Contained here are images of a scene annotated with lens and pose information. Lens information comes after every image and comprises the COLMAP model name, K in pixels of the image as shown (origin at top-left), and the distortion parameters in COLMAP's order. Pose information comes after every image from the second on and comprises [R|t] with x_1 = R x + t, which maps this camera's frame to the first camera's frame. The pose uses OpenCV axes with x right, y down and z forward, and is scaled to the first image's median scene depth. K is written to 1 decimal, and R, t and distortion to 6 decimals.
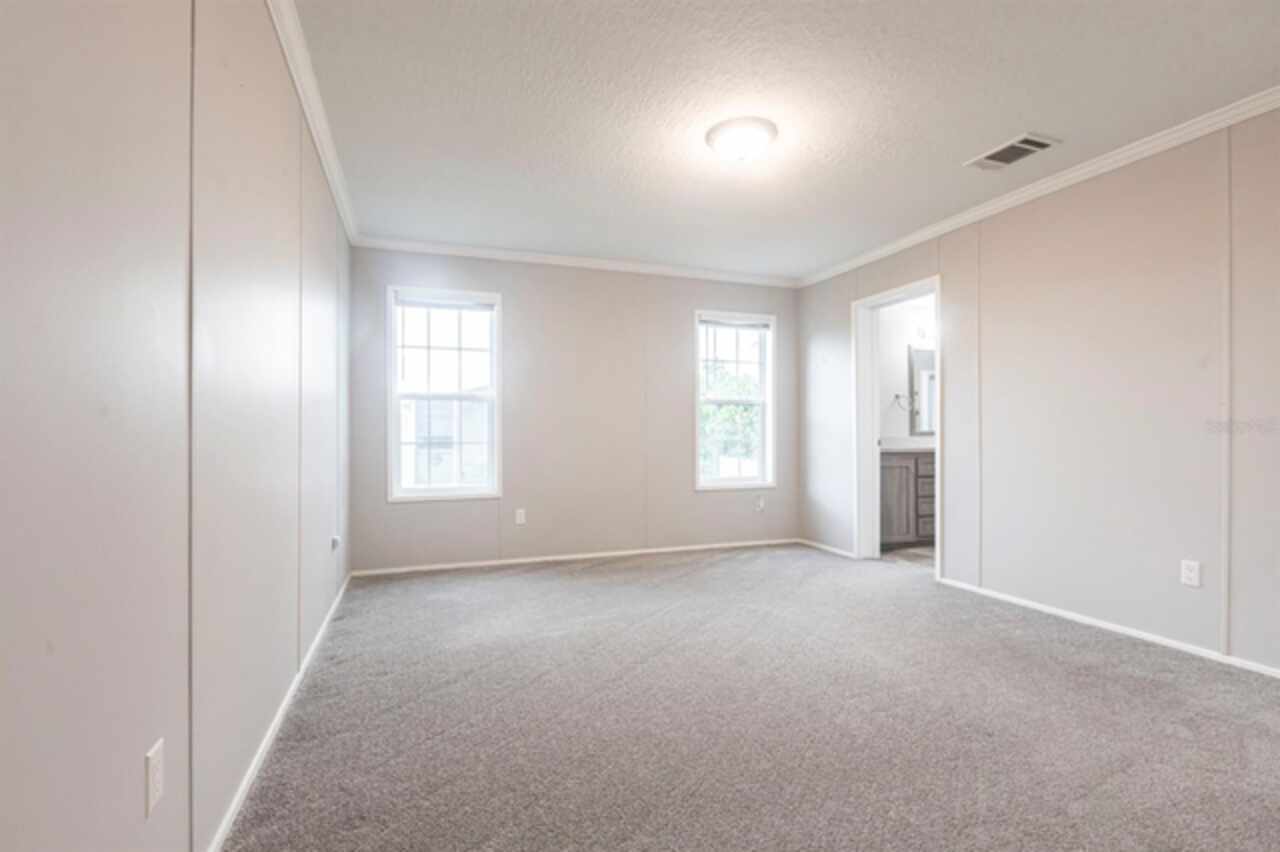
lens RADIAL K [[575.9, 0, 633.9], [0, 575.9, 433.0], [0, 0, 1]] dist [0.001048, 0.000072]
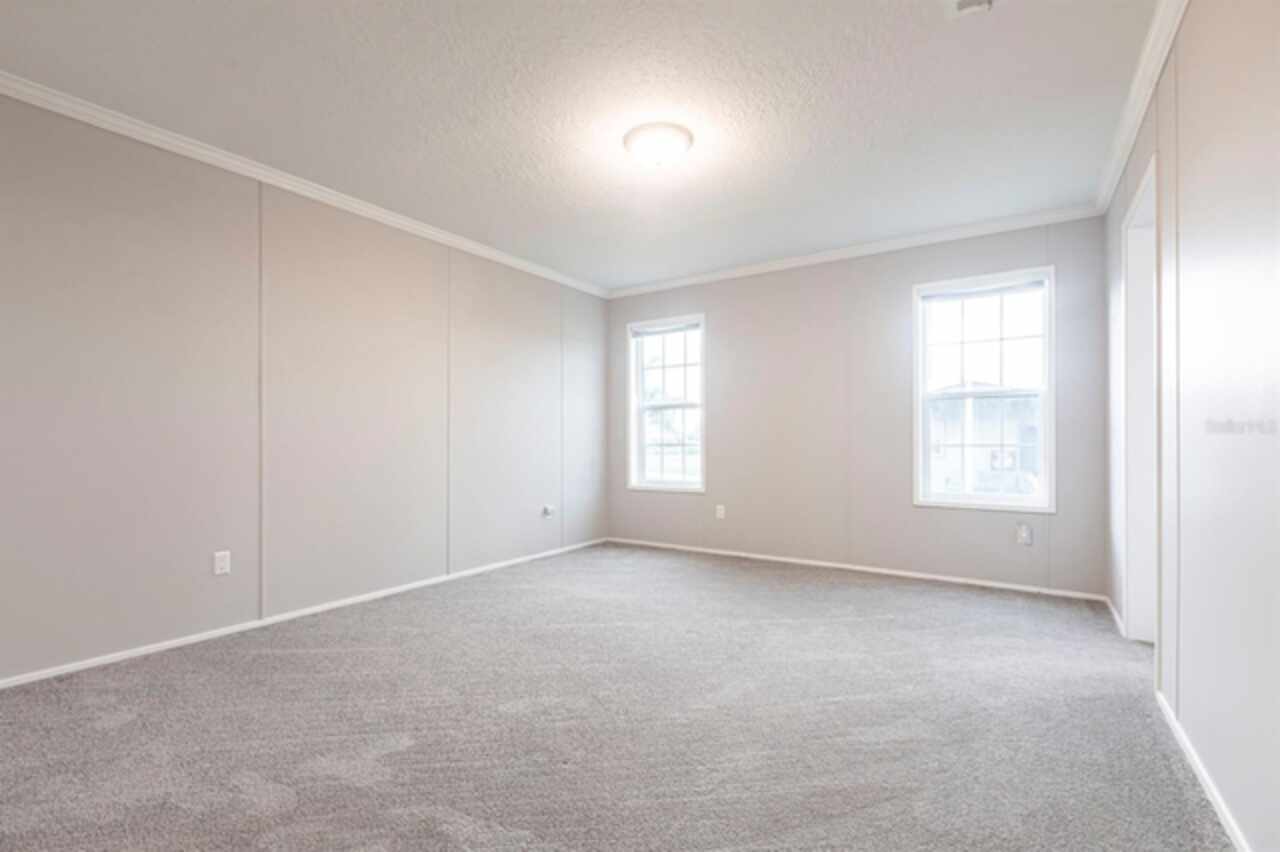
lens RADIAL K [[575.9, 0, 633.9], [0, 575.9, 433.0], [0, 0, 1]] dist [0.001048, 0.000072]
pose [[0.591116, -0.005412, -0.806568, 0.589747], [0.002948, 0.999985, -0.004549, -0.001010], [0.806581, 0.000311, 0.591124, 0.215477]]
